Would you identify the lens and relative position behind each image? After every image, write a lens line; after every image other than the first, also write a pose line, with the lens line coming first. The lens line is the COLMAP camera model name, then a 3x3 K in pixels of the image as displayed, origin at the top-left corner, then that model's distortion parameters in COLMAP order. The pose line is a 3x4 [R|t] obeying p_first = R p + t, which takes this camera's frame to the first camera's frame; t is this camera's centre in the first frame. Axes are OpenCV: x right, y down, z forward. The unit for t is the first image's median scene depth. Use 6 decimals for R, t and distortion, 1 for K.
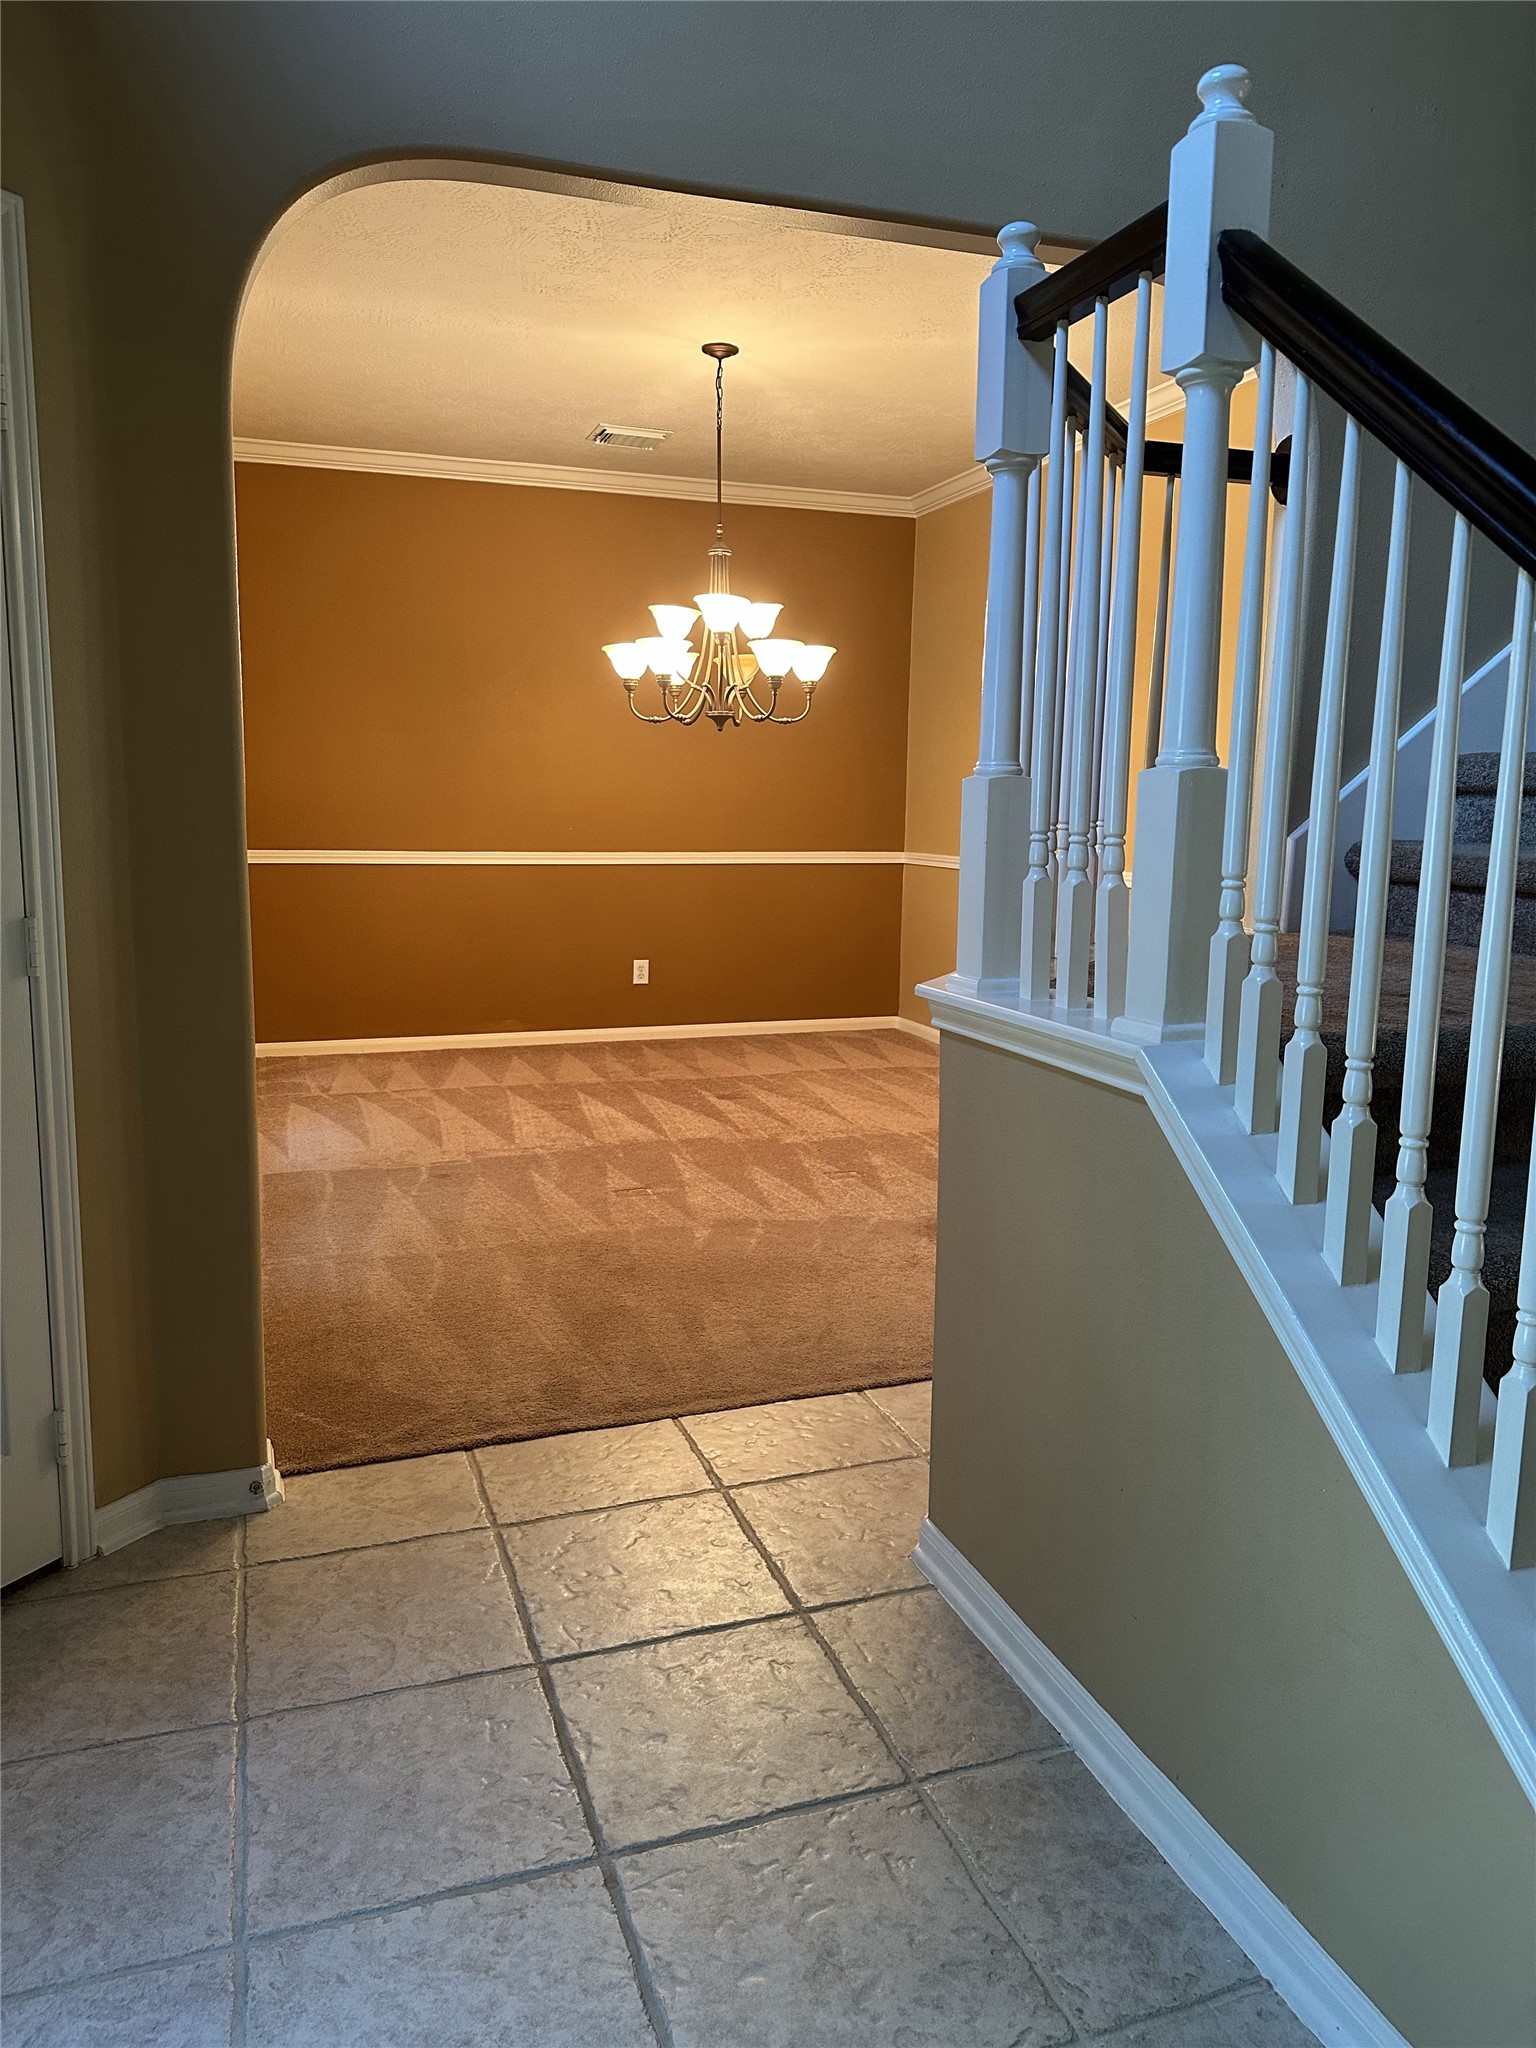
lens RADIAL K [[1444.9, 0, 768.0], [0, 1444.9, 1024.0], [0, 0, 1]] dist [0.007328, -0.002589]
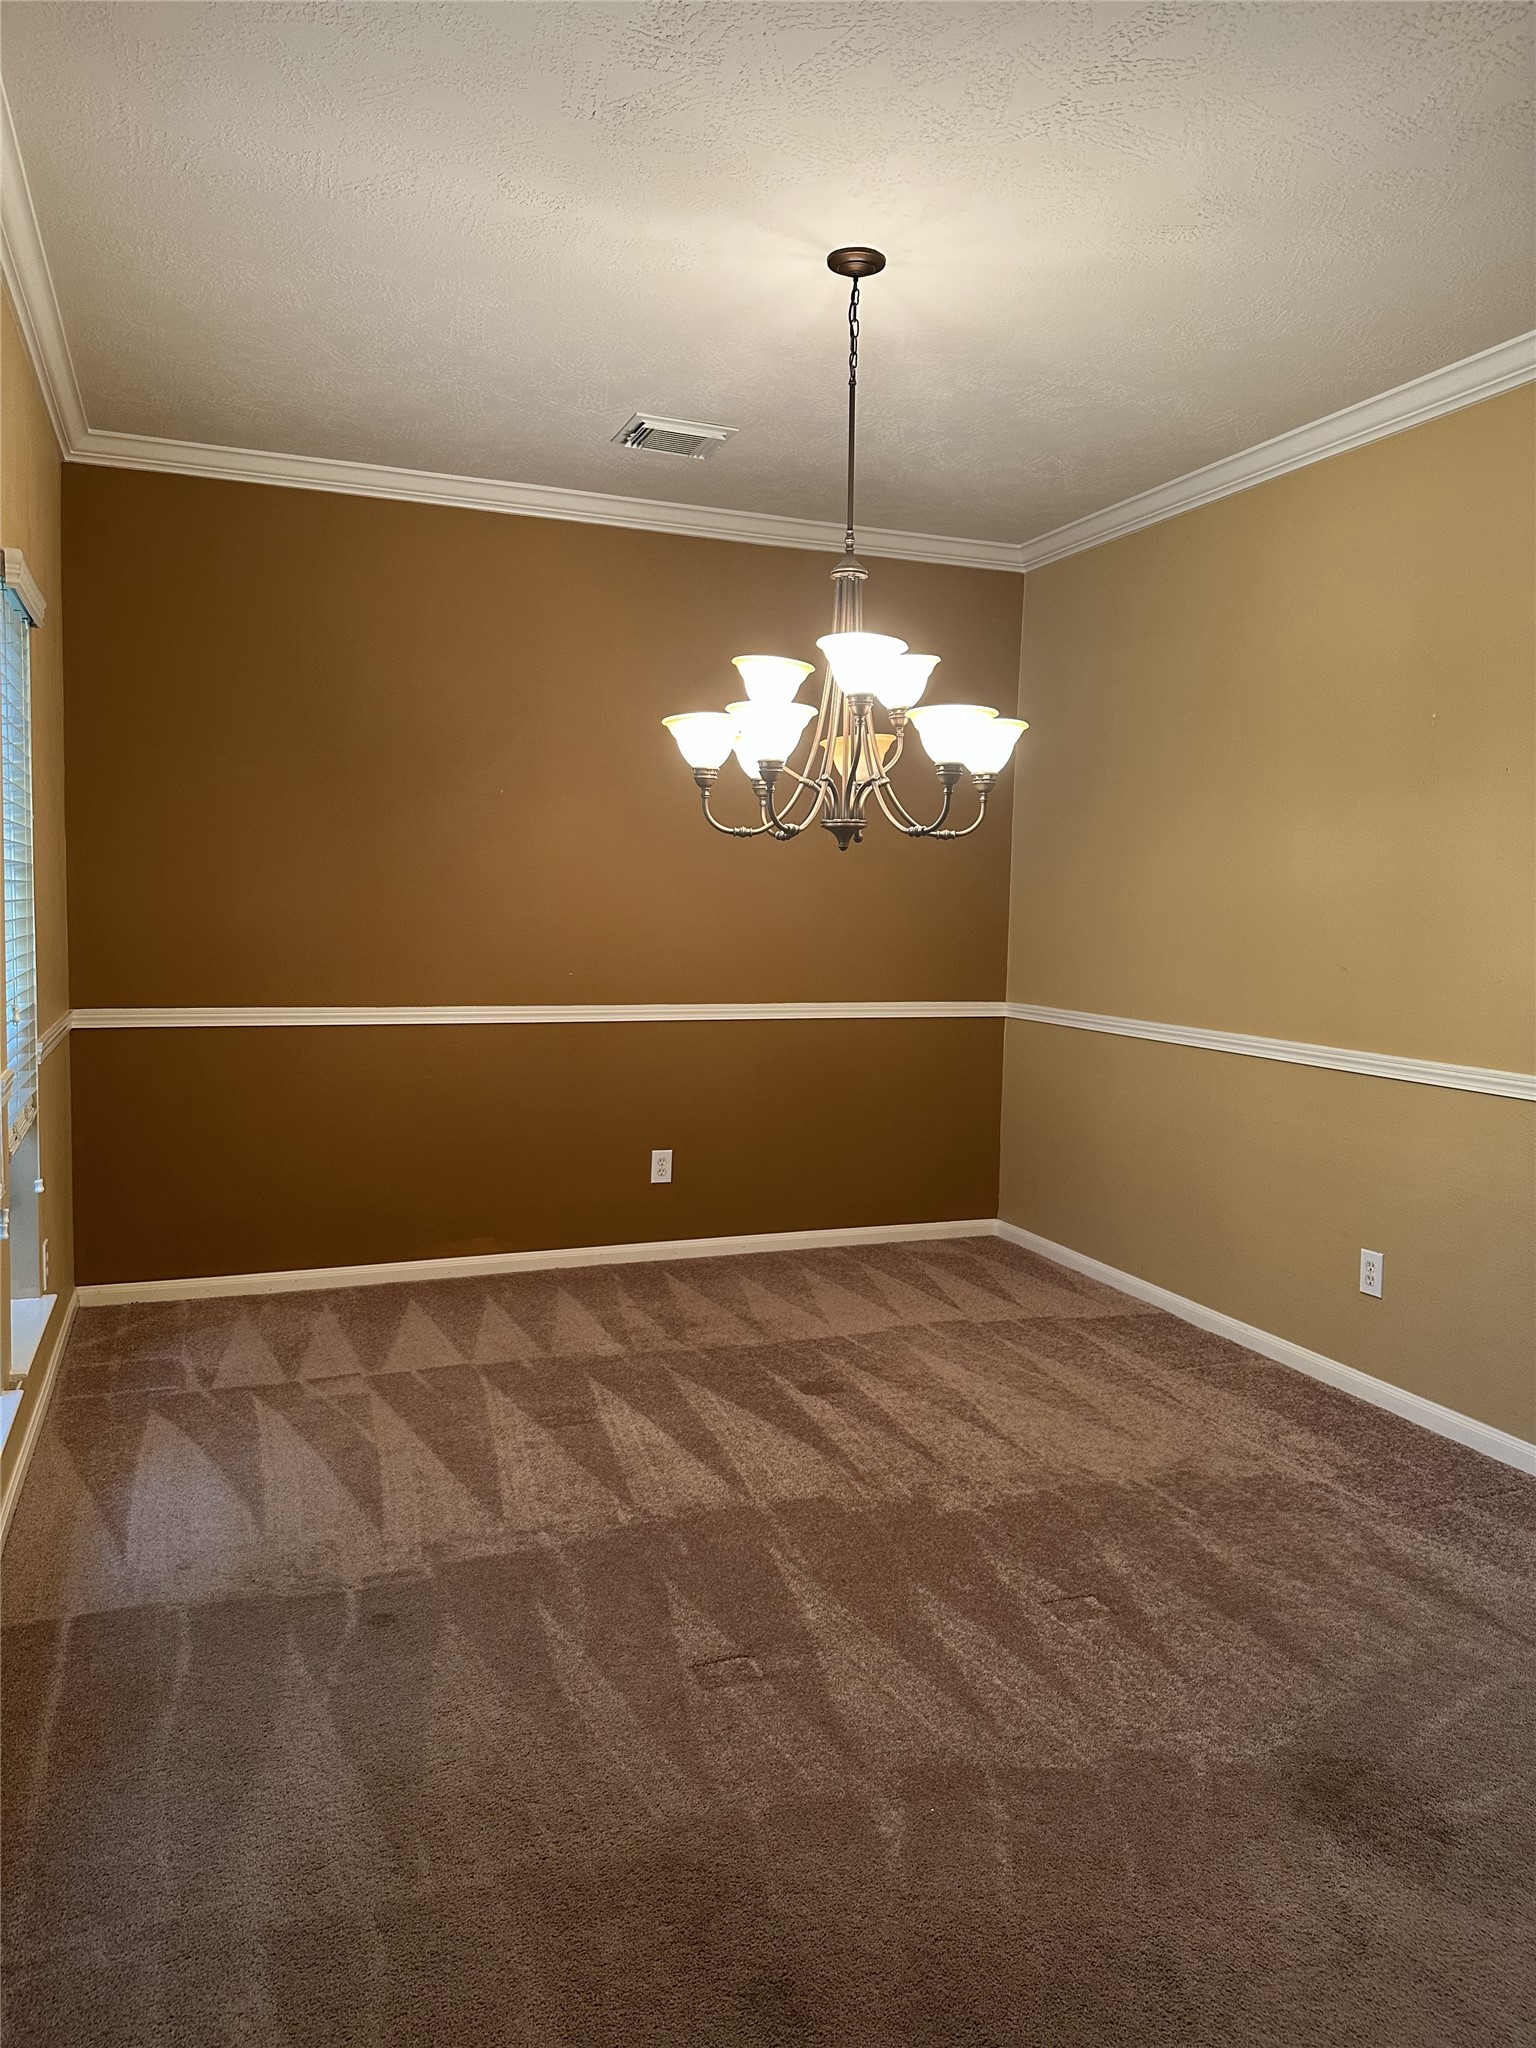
lens RADIAL K [[1451.1, 0, 760.5], [0, 1451.1, 982.5], [0, 0, 1]] dist [0.048397, -0.167495]
pose [[0.999541, 0.003318, 0.030121, -0.082660], [-0.000317, 0.995079, -0.099084, -0.077043], [-0.030302, 0.099029, 0.994623, 0.350873]]
